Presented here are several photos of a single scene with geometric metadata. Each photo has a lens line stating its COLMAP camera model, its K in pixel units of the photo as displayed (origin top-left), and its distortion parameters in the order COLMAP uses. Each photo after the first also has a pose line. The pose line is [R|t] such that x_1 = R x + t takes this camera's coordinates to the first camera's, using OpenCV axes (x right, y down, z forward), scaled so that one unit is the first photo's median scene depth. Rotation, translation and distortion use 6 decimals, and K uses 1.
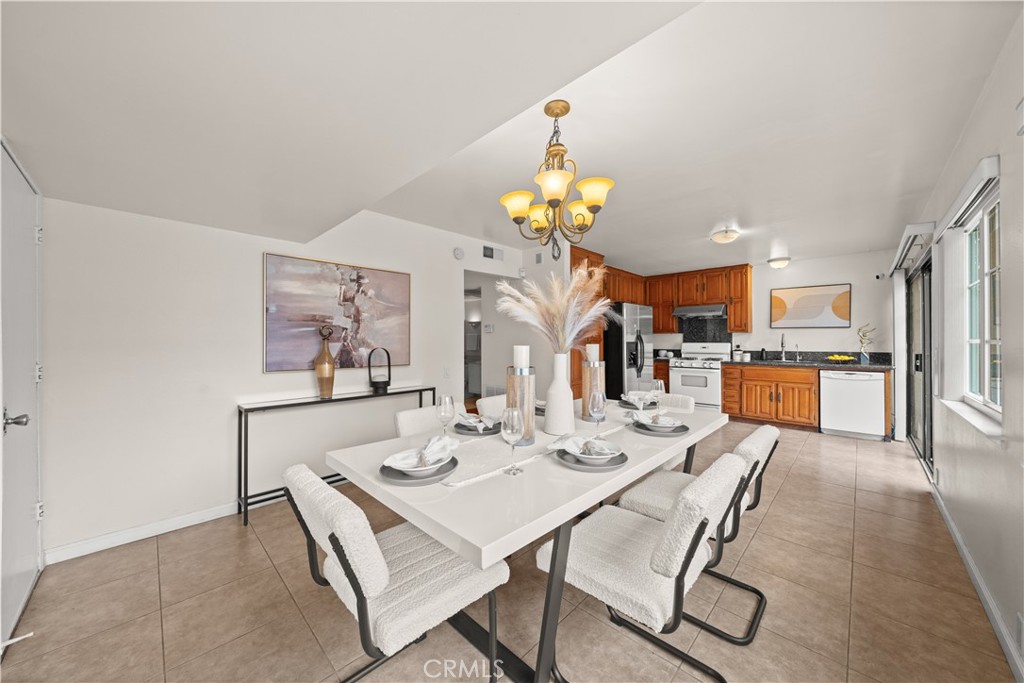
lens RADIAL K [[355.8, 0, 512.0], [0, 355.8, 341.5], [0, 0, 1]] dist [-0.002179, -0.000114]
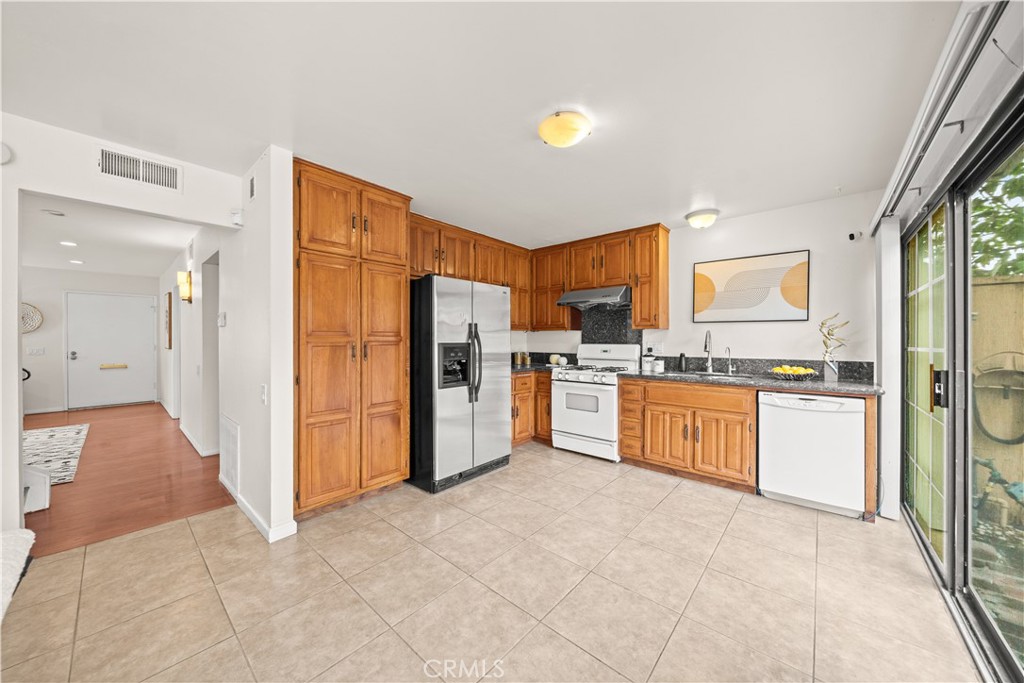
lens RADIAL K [[352.1, 0, 512.0], [0, 352.1, 341.5], [0, 0, 1]] dist [0.000577, 0.000051]
pose [[0.998677, 0.003054, 0.051331, 0.385231], [-0.003135, 0.999994, 0.001498, -0.002425], [-0.051326, -0.001657, 0.998681, 0.392516]]
